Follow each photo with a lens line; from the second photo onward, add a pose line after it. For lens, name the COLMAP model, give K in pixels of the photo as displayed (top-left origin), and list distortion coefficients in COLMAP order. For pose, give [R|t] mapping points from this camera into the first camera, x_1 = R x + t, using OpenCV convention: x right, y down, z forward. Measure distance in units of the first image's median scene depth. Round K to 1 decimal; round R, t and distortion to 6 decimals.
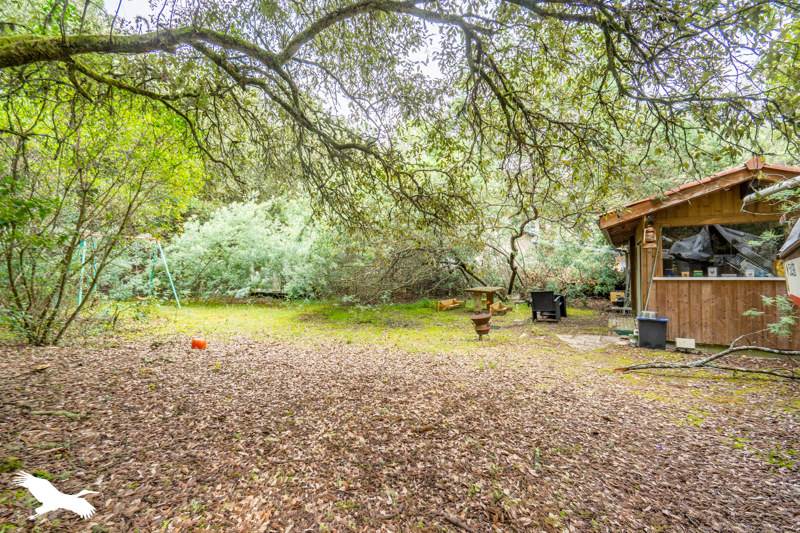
lens RADIAL K [[368.8, 0, 397.1], [0, 368.8, 267.6], [0, 0, 1]] dist [-0.021395, 0.000149]
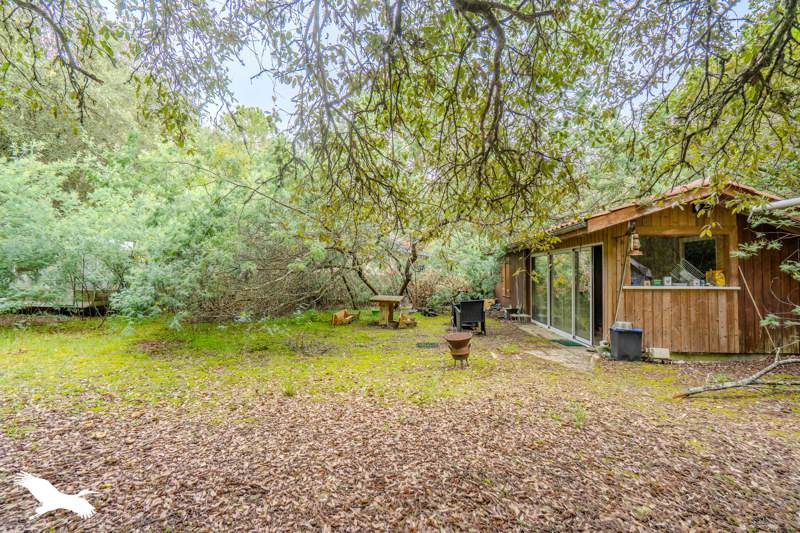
lens RADIAL K [[368.8, 0, 402.6], [0, 368.8, 268.4], [0, 0, 1]] dist [-0.021395, 0.000149]
pose [[0.883007, 0.022004, 0.468843, -0.282949], [-0.015385, 0.999721, -0.017945, 0.005856], [-0.469107, 0.008632, 0.883099, 0.433167]]
